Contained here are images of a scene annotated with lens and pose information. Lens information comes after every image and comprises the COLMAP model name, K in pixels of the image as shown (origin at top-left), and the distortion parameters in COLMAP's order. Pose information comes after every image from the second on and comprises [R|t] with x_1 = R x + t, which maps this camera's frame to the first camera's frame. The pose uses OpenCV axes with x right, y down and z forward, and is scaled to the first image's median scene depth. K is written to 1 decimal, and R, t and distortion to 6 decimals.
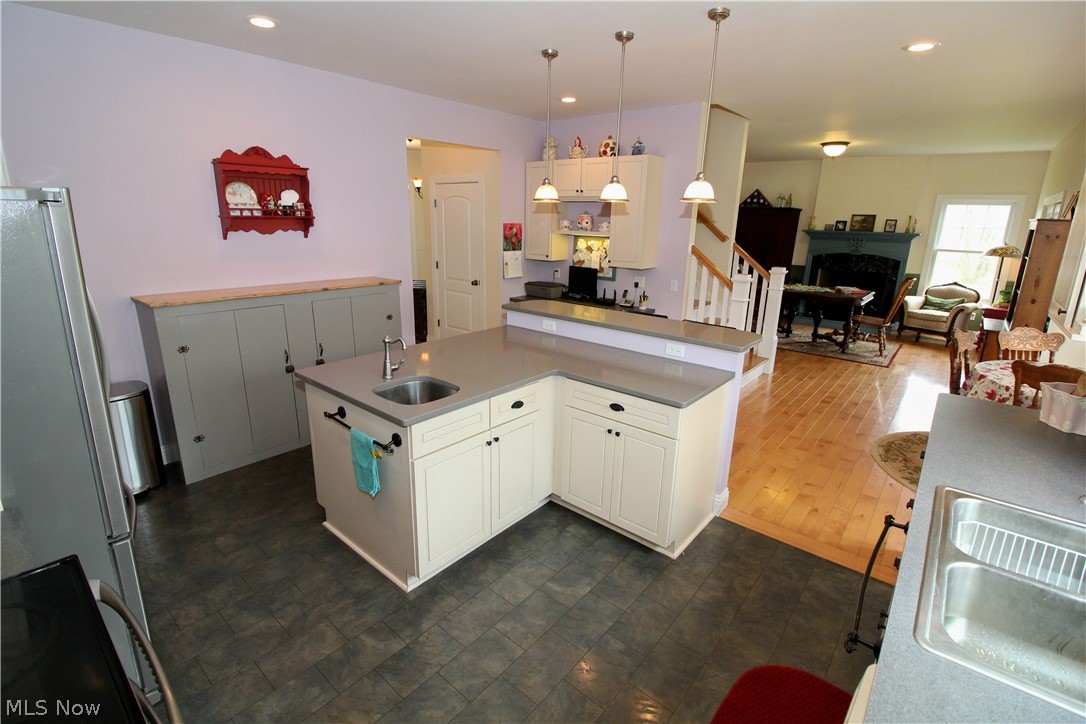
lens RADIAL K [[500.6, 0, 545.0], [0, 500.6, 350.2], [0, 0, 1]] dist [-0.001021, -0.000156]
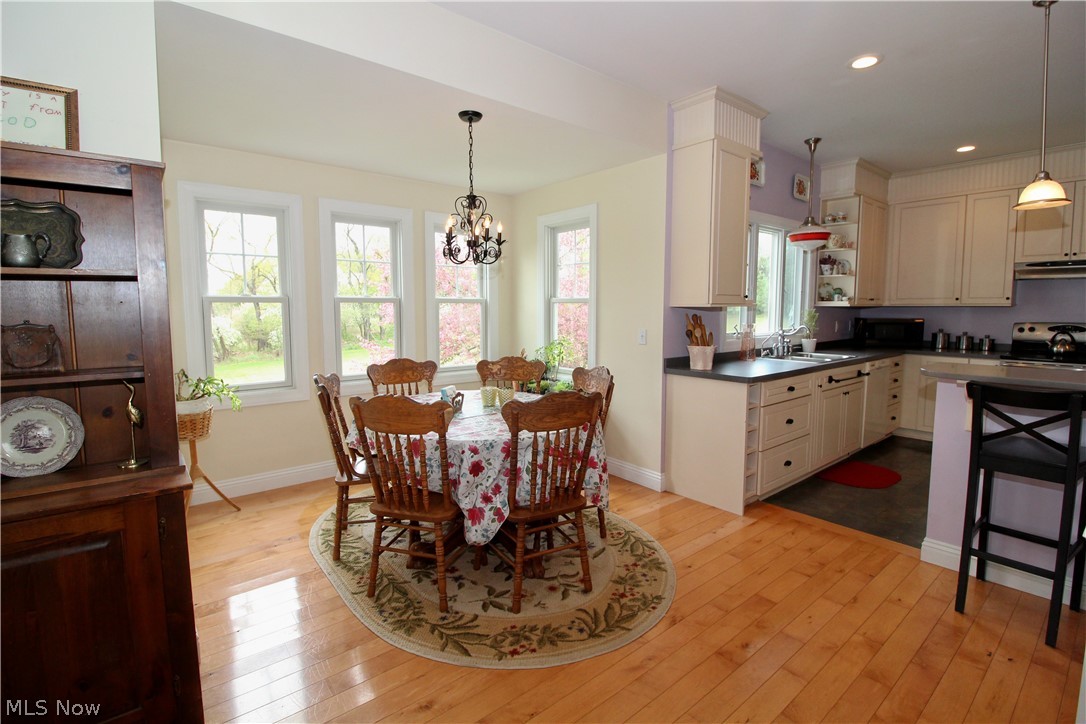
lens RADIAL K [[500.6, 0, 545.0], [0, 500.6, 350.2], [0, 0, 1]] dist [-0.001021, -0.000156]
pose [[-0.982822, -0.039395, 0.180303, 0.712479], [0.026315, 0.937058, 0.348181, -0.284573], [-0.182671, 0.346945, -0.919924, 1.480012]]
